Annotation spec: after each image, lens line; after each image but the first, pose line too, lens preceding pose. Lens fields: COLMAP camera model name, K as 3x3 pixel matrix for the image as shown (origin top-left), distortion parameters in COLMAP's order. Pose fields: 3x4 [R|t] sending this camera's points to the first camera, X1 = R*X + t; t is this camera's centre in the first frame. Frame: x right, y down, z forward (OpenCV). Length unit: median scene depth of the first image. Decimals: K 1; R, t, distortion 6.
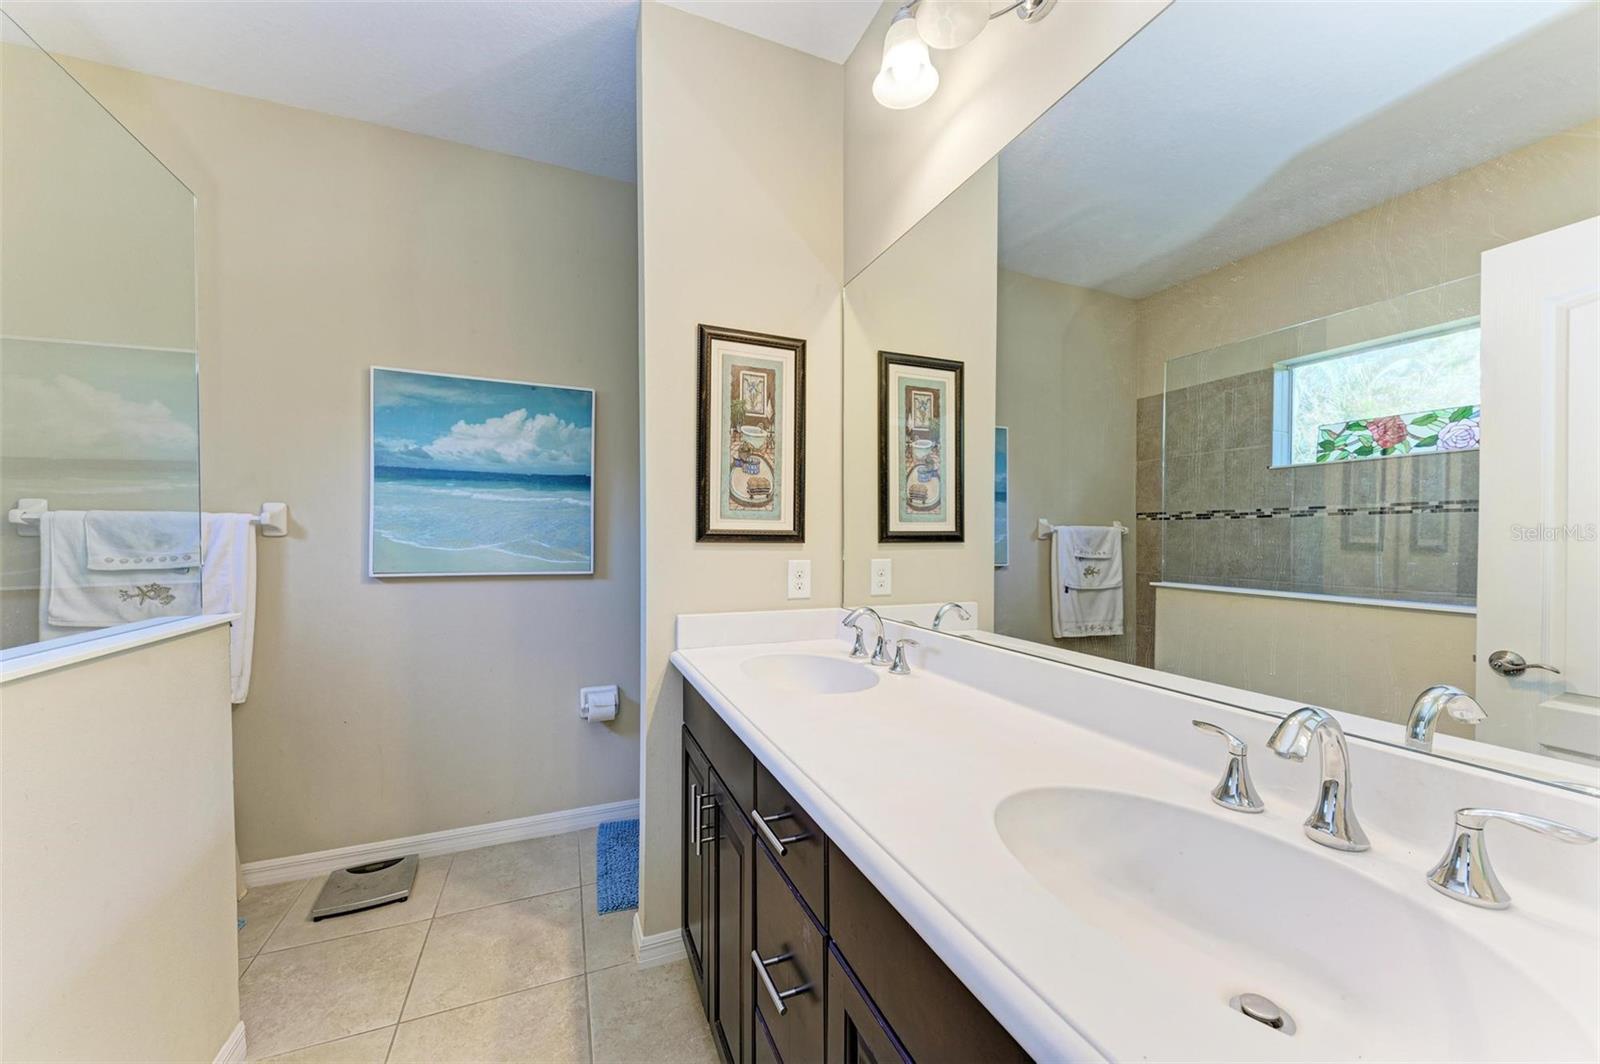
lens RADIAL K [[593.4, 0, 799.1], [0, 593.4, 534.2], [0, 0, 1]] dist [-0.001130, -0.000087]
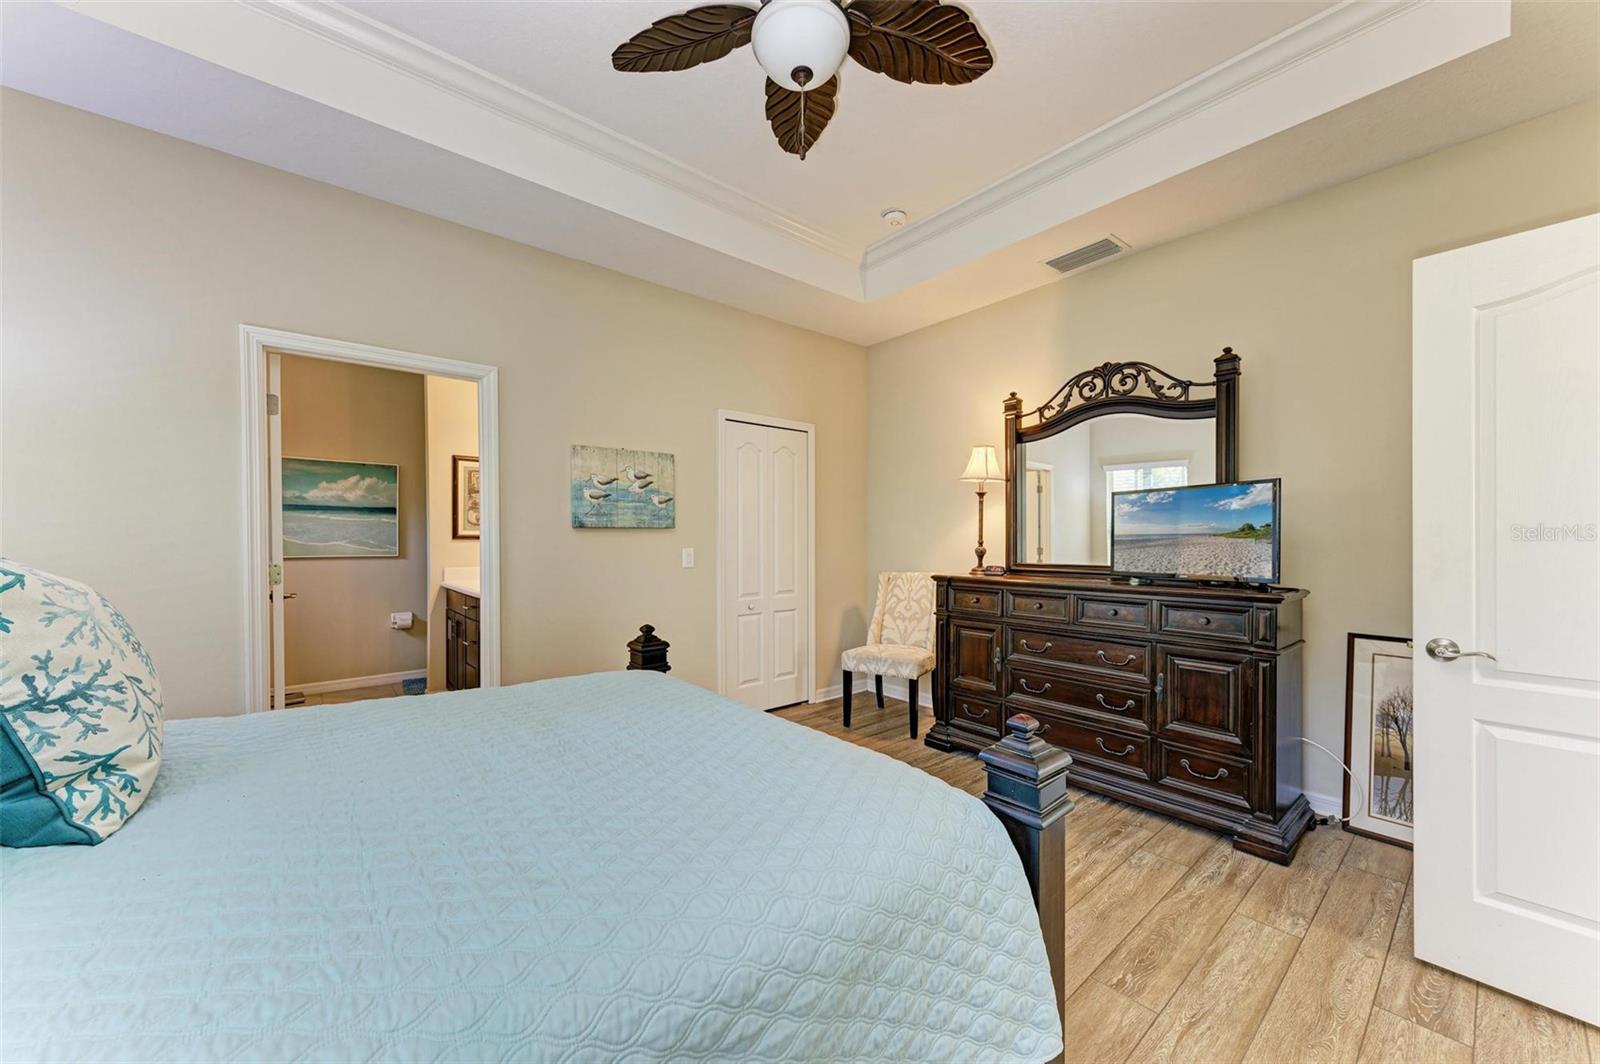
lens RADIAL K [[593.4, 0, 809.3], [0, 593.4, 539.1], [0, 0, 1]] dist [-0.001130, -0.000087]
pose [[0.946452, -0.005854, 0.322792, 0.348599], [0.004022, 0.999972, 0.006342, 0.001285], [-0.322820, -0.004705, 0.946449, -1.457578]]
